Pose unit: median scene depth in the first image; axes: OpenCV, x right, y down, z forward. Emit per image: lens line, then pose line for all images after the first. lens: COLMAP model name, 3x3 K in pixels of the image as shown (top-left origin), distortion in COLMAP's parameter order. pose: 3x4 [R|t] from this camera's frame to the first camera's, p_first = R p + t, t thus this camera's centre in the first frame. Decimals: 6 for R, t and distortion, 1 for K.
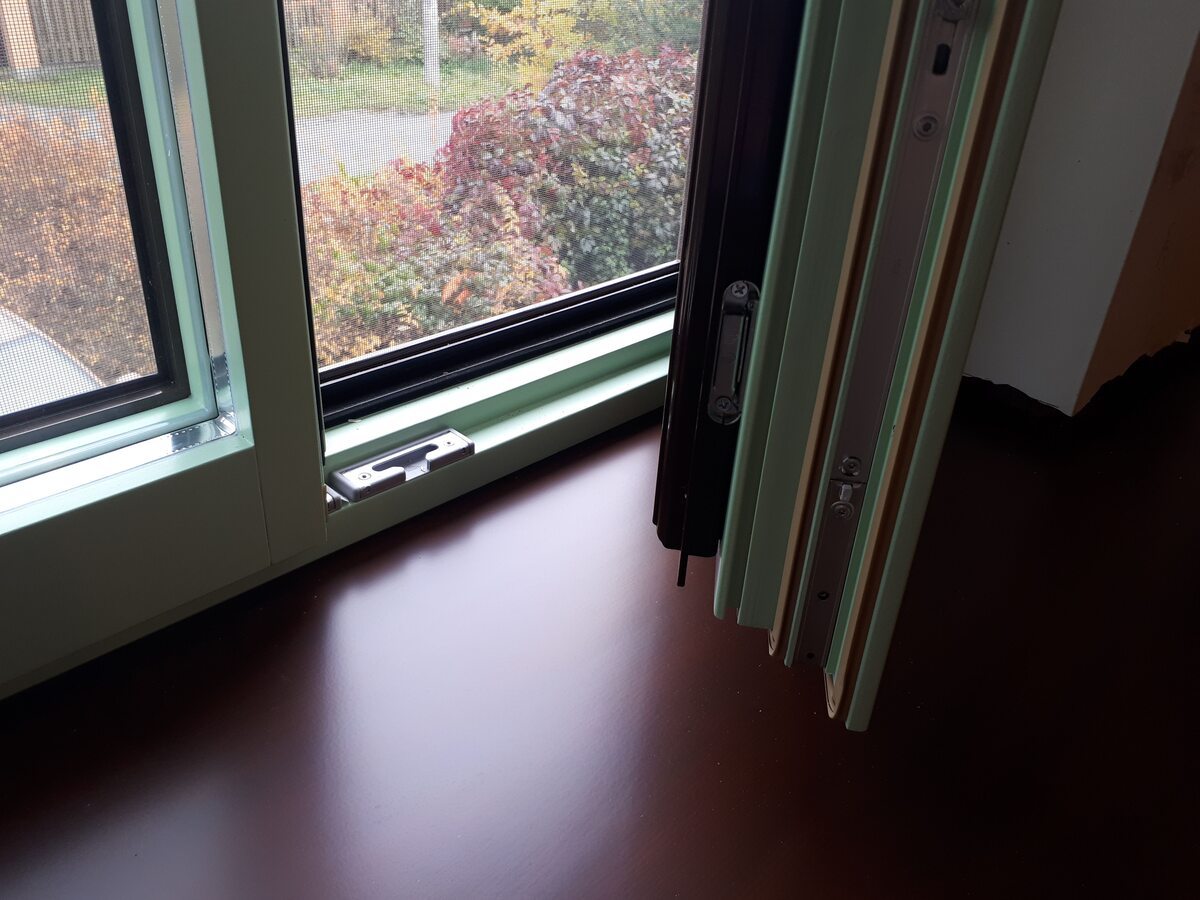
lens RADIAL K [[959.1, 0, 602.5], [0, 959.1, 400.9], [0, 0, 1]] dist [-0.008232, -0.006237]
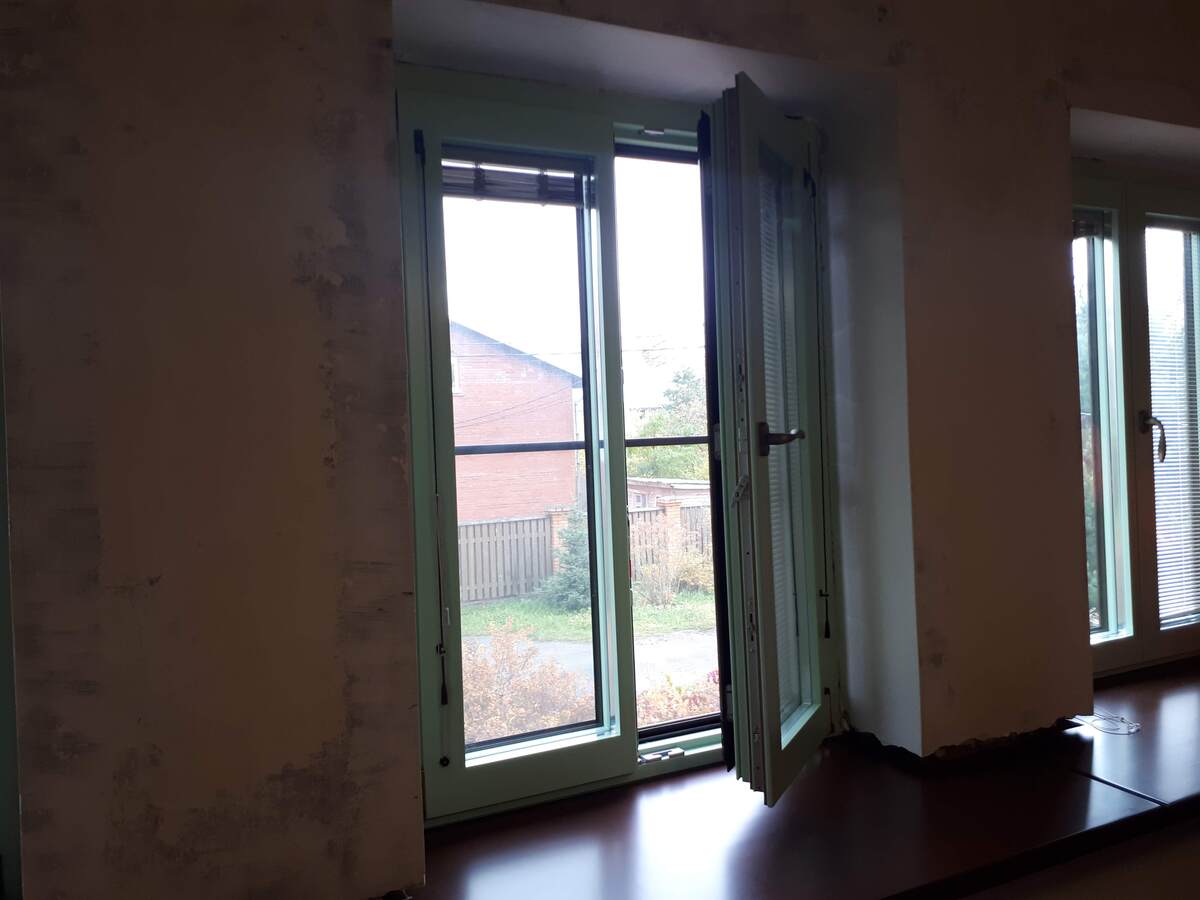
lens RADIAL K [[966.4, 0, 600.0], [0, 966.4, 450.0], [0, 0, 1]] dist [-0.003525, -0.004339]
pose [[0.944637, -0.088748, -0.315888, 0.483047], [-0.065474, 0.892380, -0.446509, 0.416148], [0.321519, 0.442471, 0.837165, -1.515583]]
